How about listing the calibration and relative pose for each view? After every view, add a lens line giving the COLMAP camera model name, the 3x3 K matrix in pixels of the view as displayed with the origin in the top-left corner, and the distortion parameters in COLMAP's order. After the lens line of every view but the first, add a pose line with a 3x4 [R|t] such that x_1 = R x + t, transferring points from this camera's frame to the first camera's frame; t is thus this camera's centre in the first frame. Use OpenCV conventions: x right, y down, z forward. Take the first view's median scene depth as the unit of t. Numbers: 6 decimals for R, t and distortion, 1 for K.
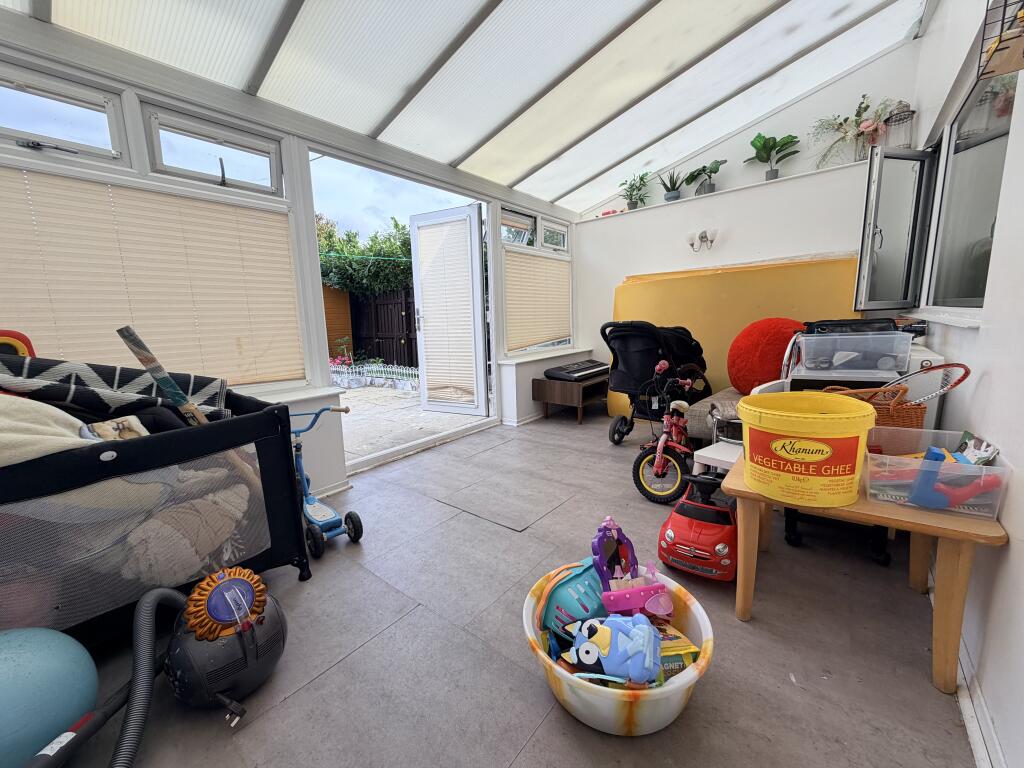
lens RADIAL K [[410.3, 0, 509.4], [0, 410.3, 383.1], [0, 0, 1]] dist [-0.001932, -0.000268]
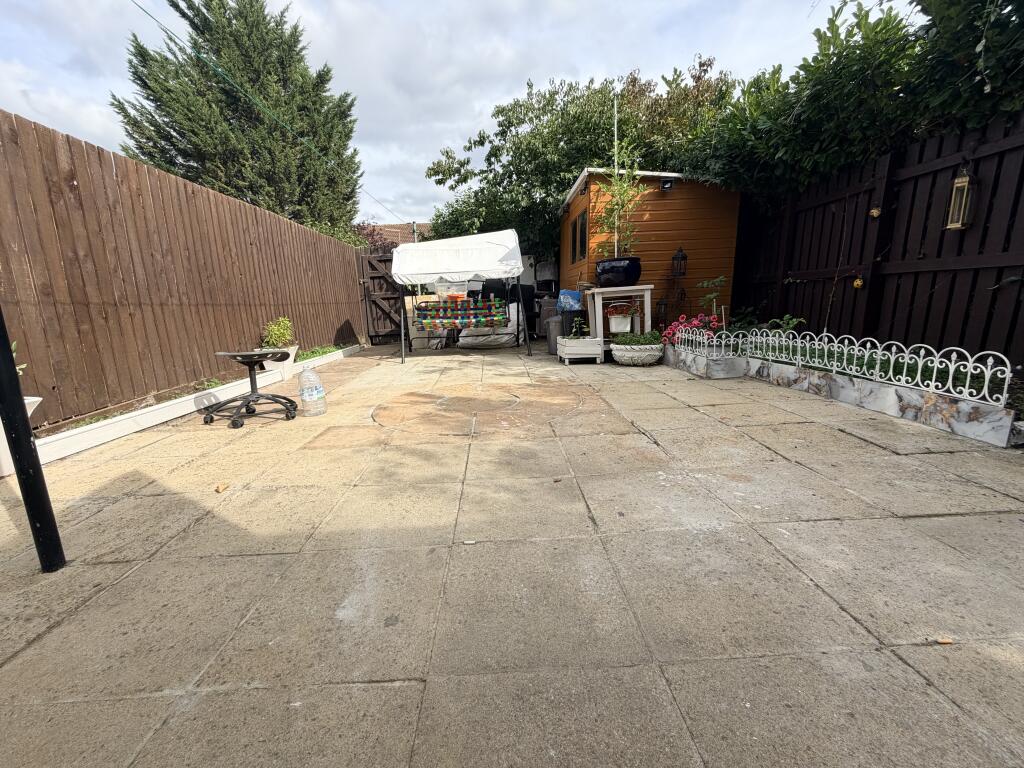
lens RADIAL K [[410.3, 0, 507.7], [0, 410.3, 384.8], [0, 0, 1]] dist [-0.001932, -0.000268]
pose [[0.648465, 0.156070, -0.745074, -0.181914], [-0.103479, 0.987745, 0.116840, -0.011137], [0.754178, 0.001333, 0.656668, 0.504920]]
